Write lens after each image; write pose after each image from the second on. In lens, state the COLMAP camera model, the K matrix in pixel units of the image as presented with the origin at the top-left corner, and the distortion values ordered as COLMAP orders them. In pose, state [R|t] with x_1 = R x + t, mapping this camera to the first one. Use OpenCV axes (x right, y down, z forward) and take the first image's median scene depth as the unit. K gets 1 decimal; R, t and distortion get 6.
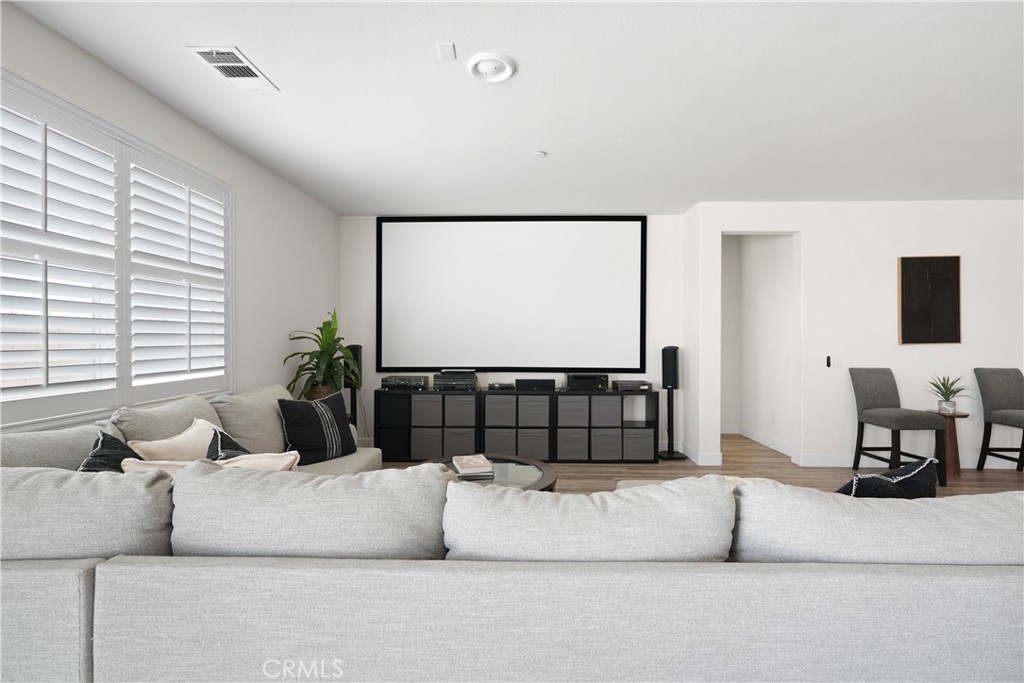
lens RADIAL K [[456.8, 0, 510.1], [0, 456.8, 339.2], [0, 0, 1]] dist [-0.013346, 0.000357]
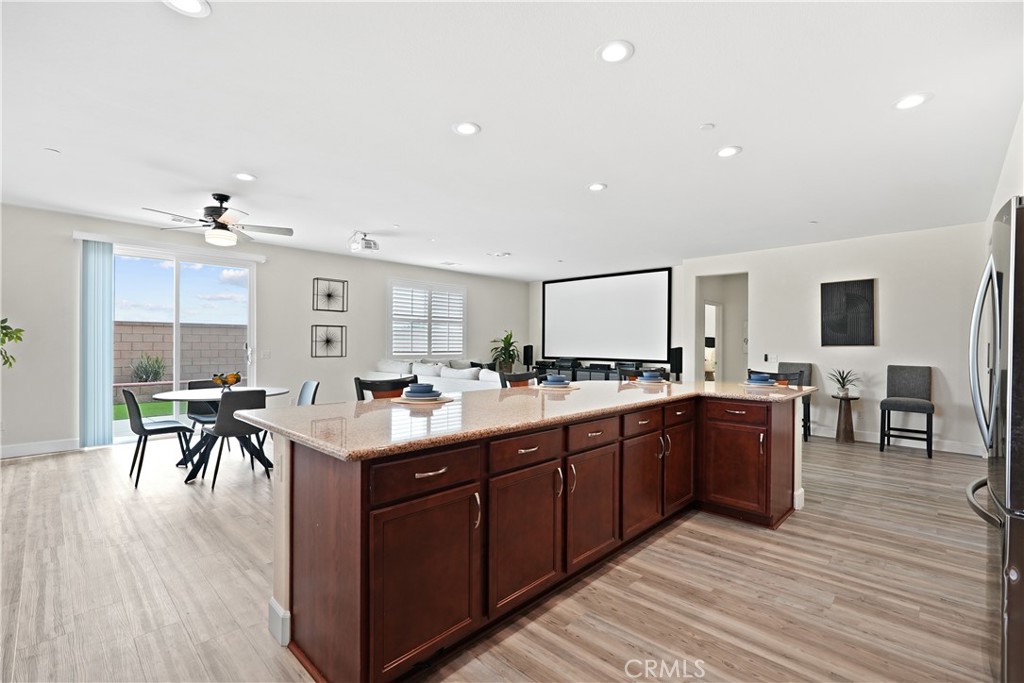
lens RADIAL K [[455.7, 0, 505.9], [0, 455.7, 342.6], [0, 0, 1]] dist [0.000572, 0.000246]
pose [[0.732139, 0.001665, -0.681153, 1.058347], [-0.007918, 0.999950, -0.006066, 0.015127], [0.681109, 0.009834, 0.732116, -0.640165]]
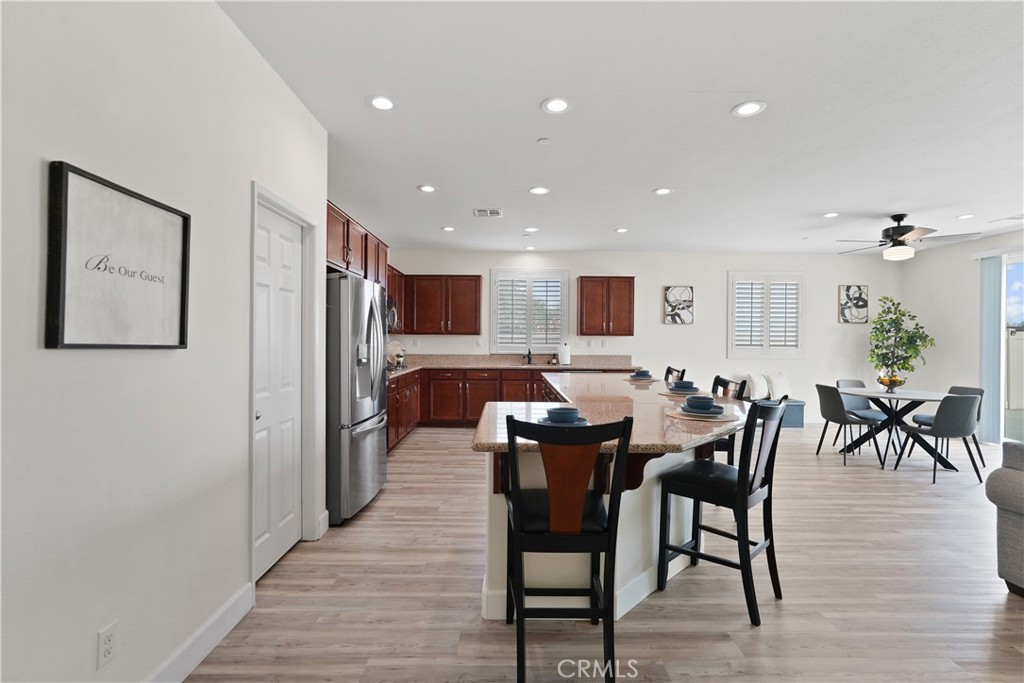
lens RADIAL K [[469.0, 0, 514.4], [0, 469.0, 340.0], [0, 0, 1]] dist [-0.014899, 0.007394]
pose [[-0.999282, -0.009099, -0.036771, 0.892680], [-0.009323, 0.999939, 0.005936, -0.001199], [0.036714, 0.006275, -0.999306, 0.717283]]
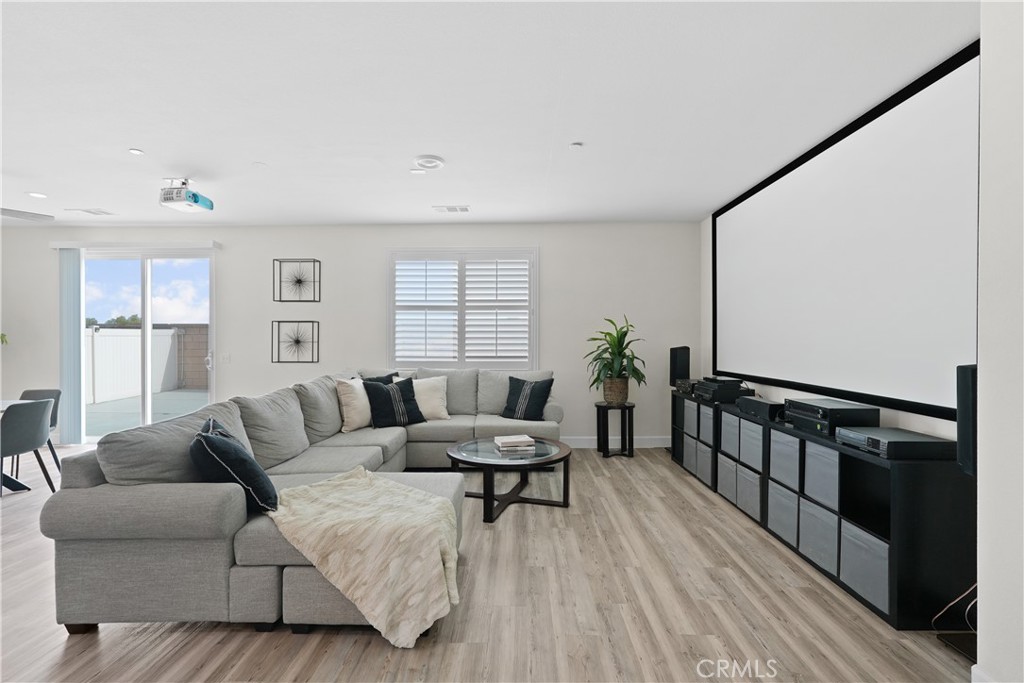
lens RADIAL K [[469.0, 0, 514.4], [0, 469.0, 340.0], [0, 0, 1]] dist [-0.014899, 0.007394]
pose [[0.009187, -0.000296, -0.999958, 0.762284], [-0.003662, 0.999993, -0.000329, -0.000399], [0.999951, 0.003665, 0.009186, 0.633254]]
